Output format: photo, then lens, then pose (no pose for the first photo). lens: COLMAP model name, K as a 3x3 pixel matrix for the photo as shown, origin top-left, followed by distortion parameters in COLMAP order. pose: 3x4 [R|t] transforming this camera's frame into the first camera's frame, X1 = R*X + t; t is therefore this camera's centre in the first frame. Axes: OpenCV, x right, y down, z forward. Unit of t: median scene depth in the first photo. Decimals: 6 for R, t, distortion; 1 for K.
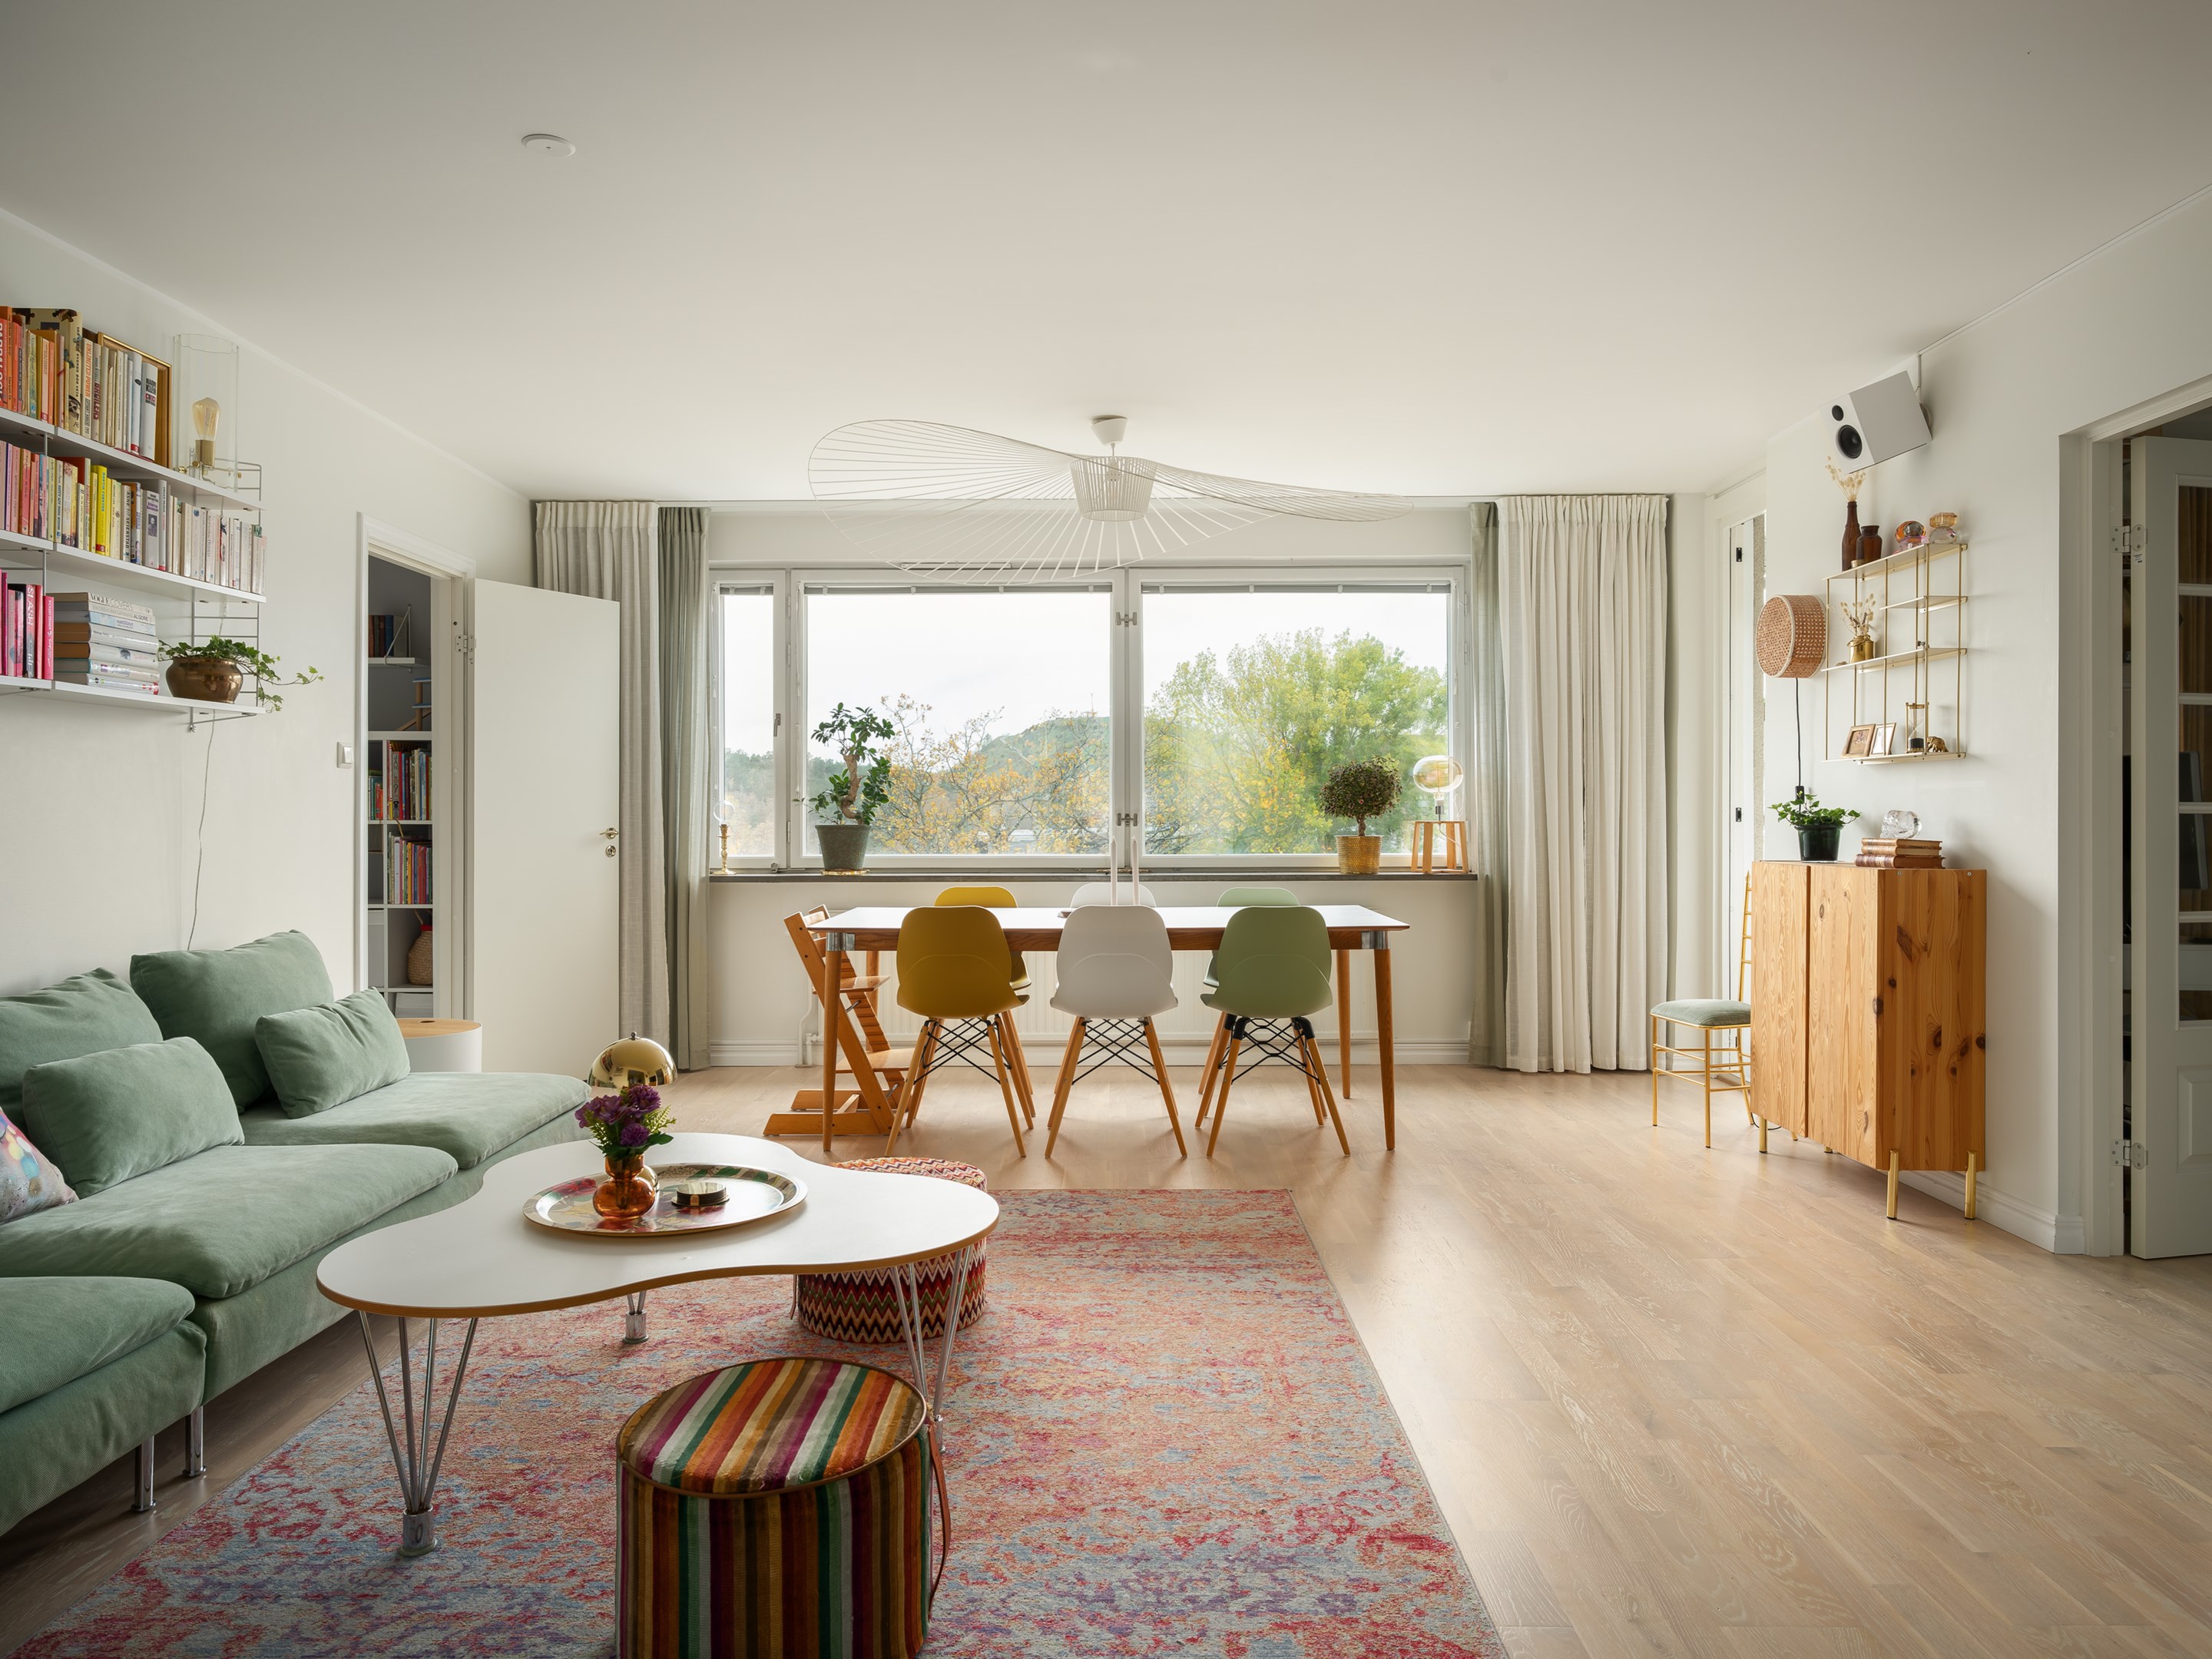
lens RADIAL K [[1461.6, 0, 1108.3], [0, 1461.6, 821.3], [0, 0, 1]] dist [0.000077, 0.000602]
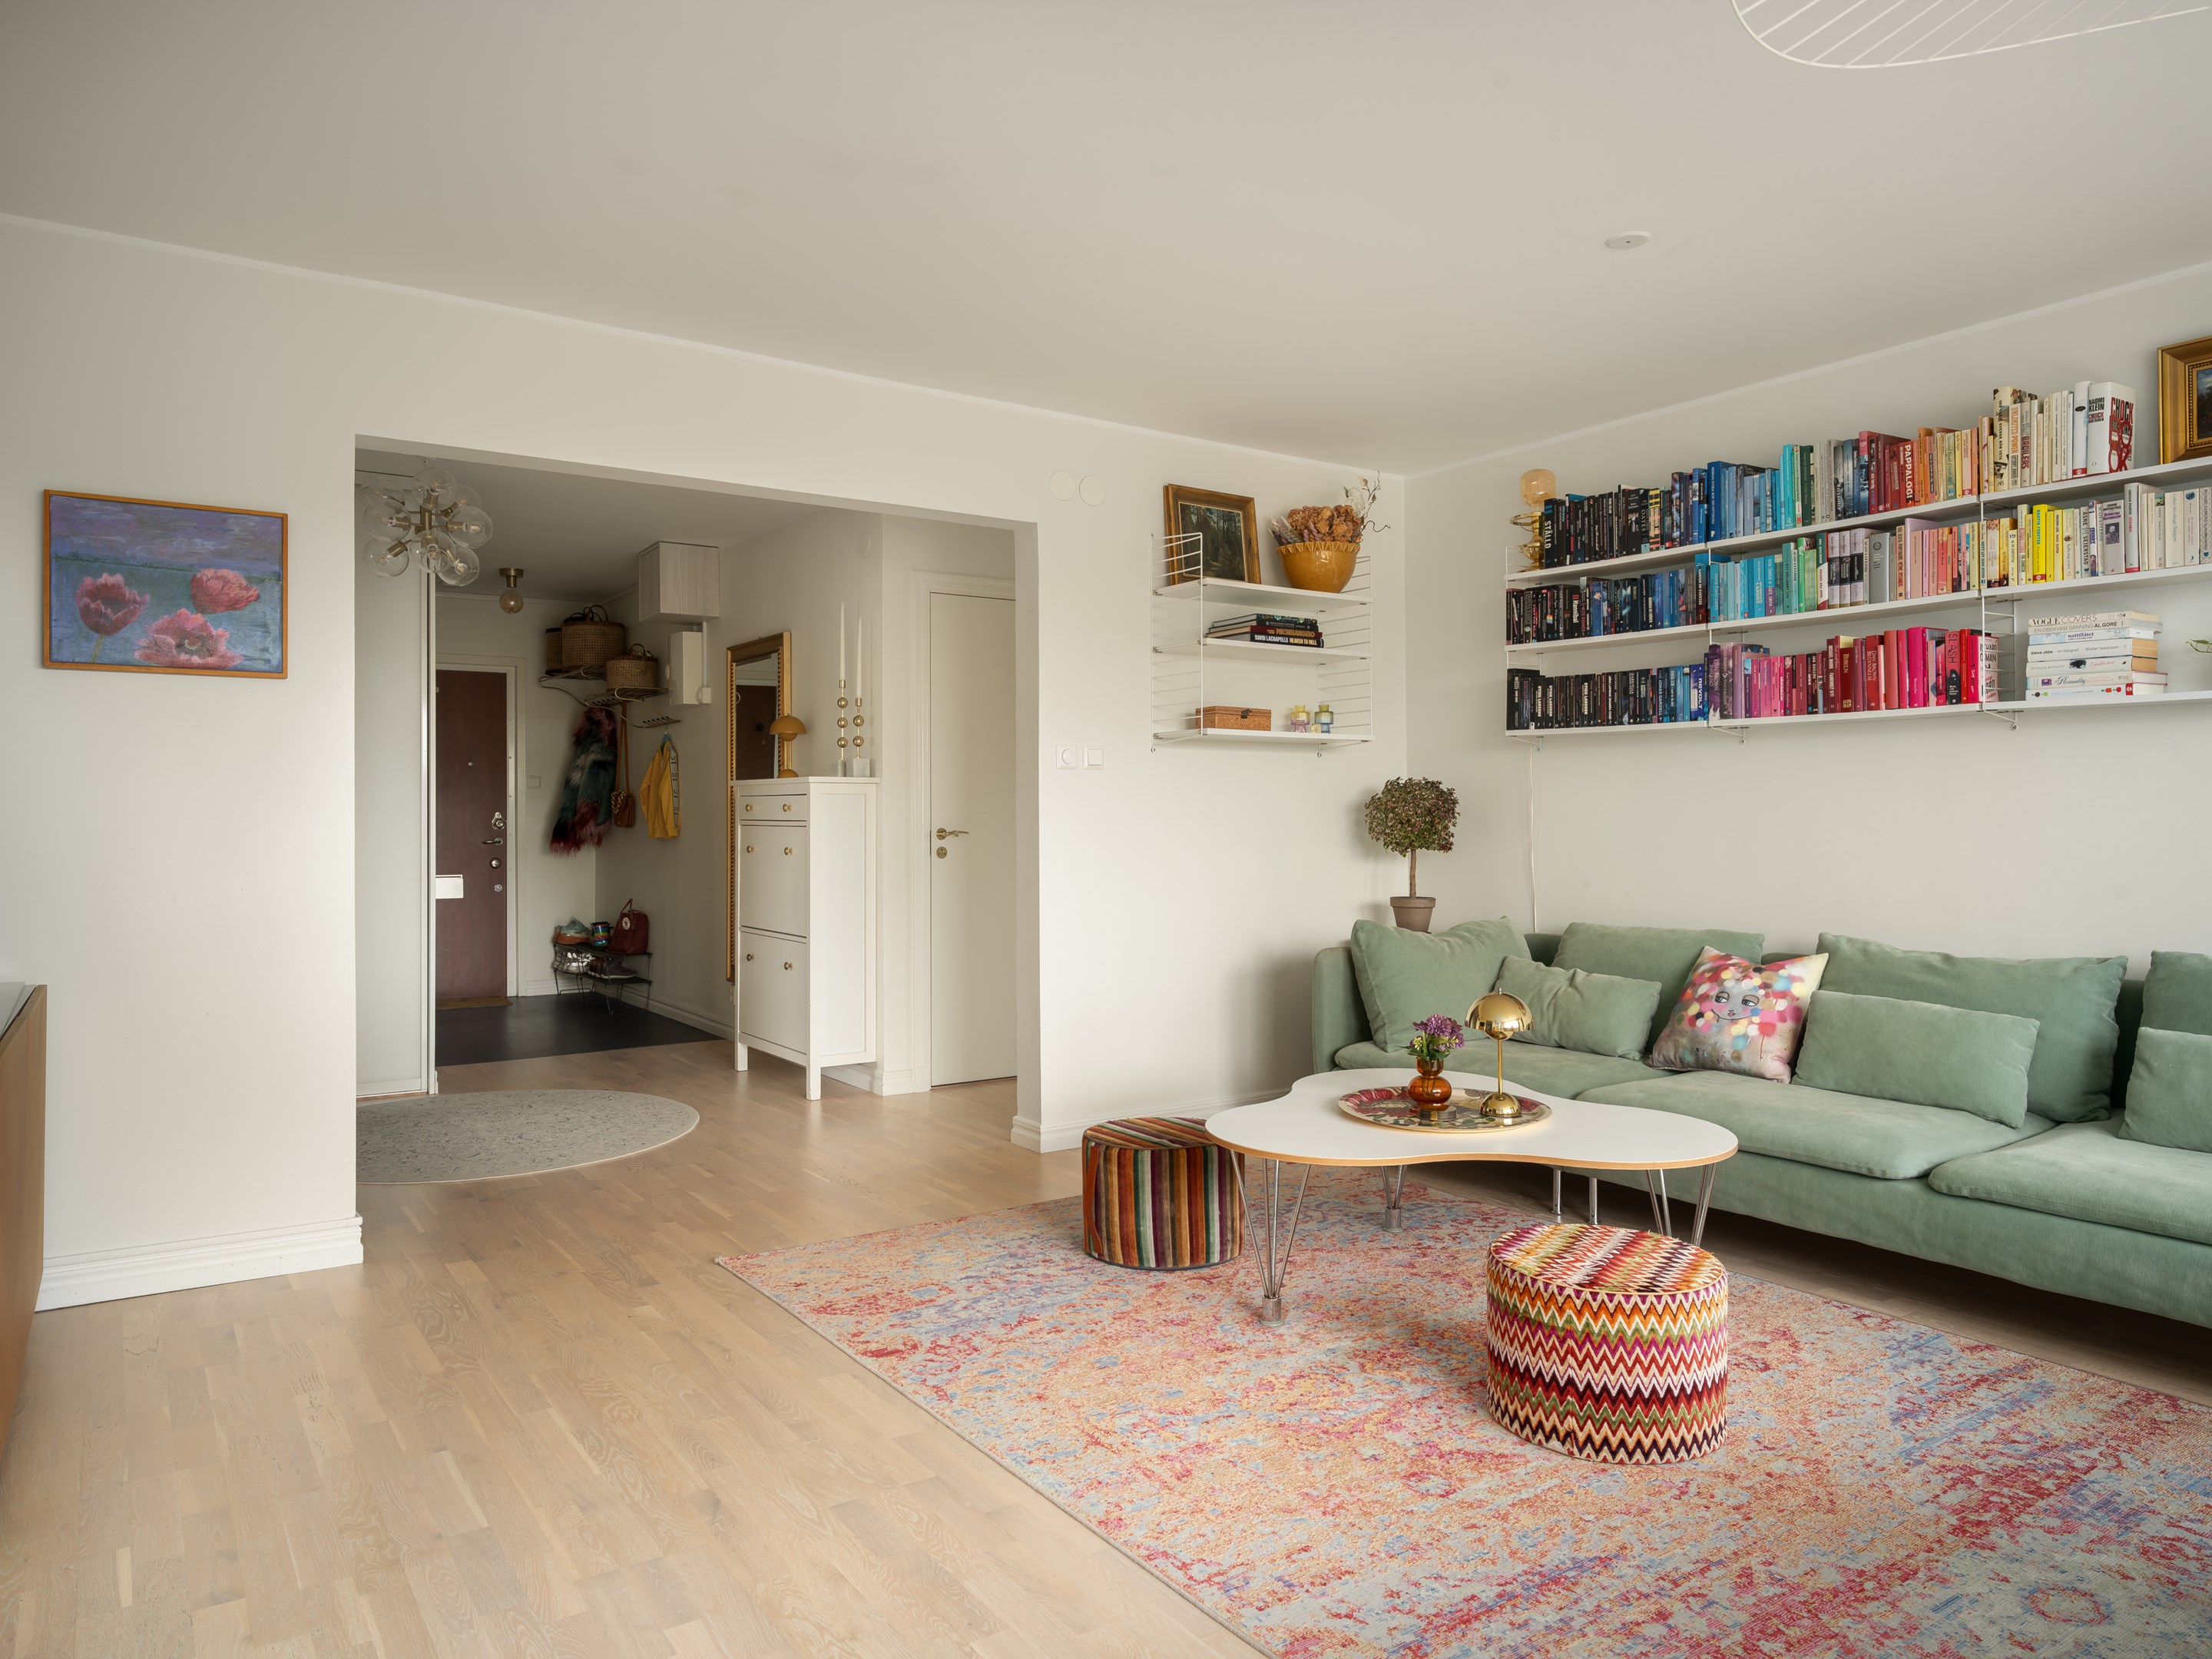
lens RADIAL K [[1461.6, 0, 1092.8], [0, 1461.6, 827.5], [0, 0, 1]] dist [0.000077, 0.000602]
pose [[-0.824105, 0.008378, -0.566375, 0.389785], [0.000871, 0.999908, 0.013524, -0.006190], [0.566436, 0.010652, -0.824037, 1.063246]]
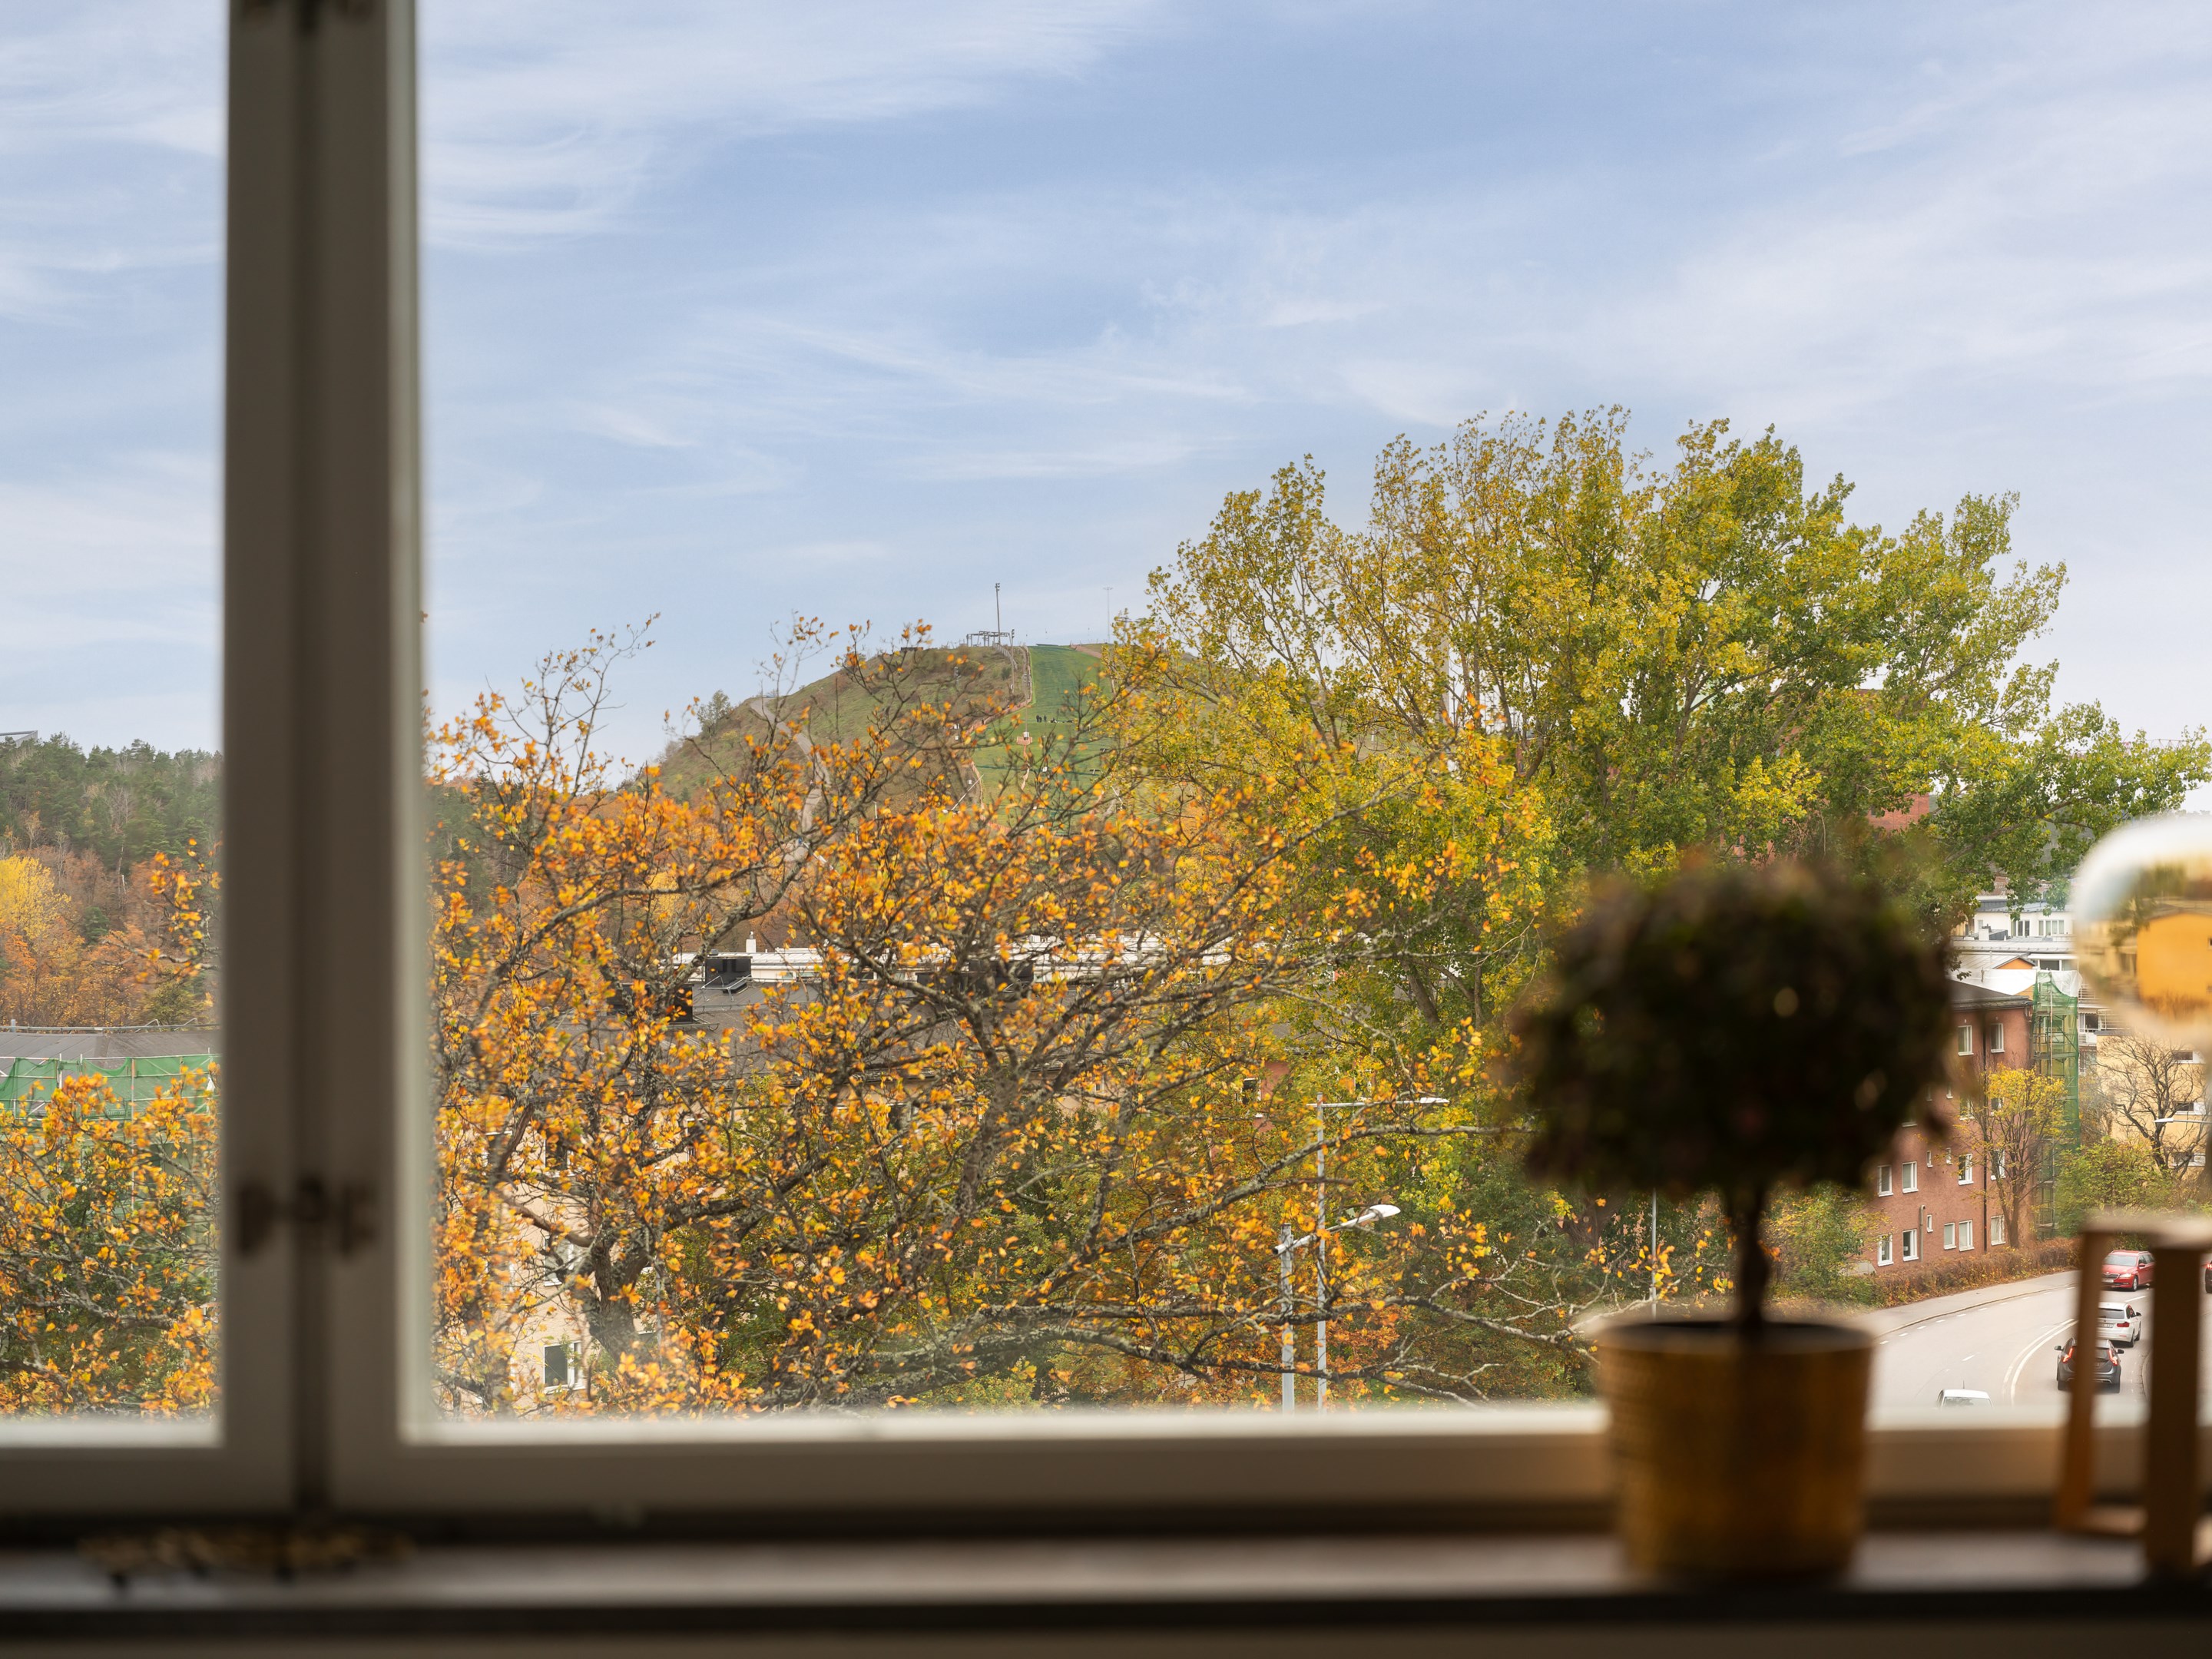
lens RADIAL K [[3913.7, 0, 1001.7], [0, 3913.7, 763.3], [0, 0, 1]] dist [-0.015015, 0.000000]
pose [[0.999949, -0.002872, -0.009650, 0.134319], [0.002474, 0.999157, -0.040987, -0.046772], [0.009759, 0.040961, 0.999113, 0.800242]]
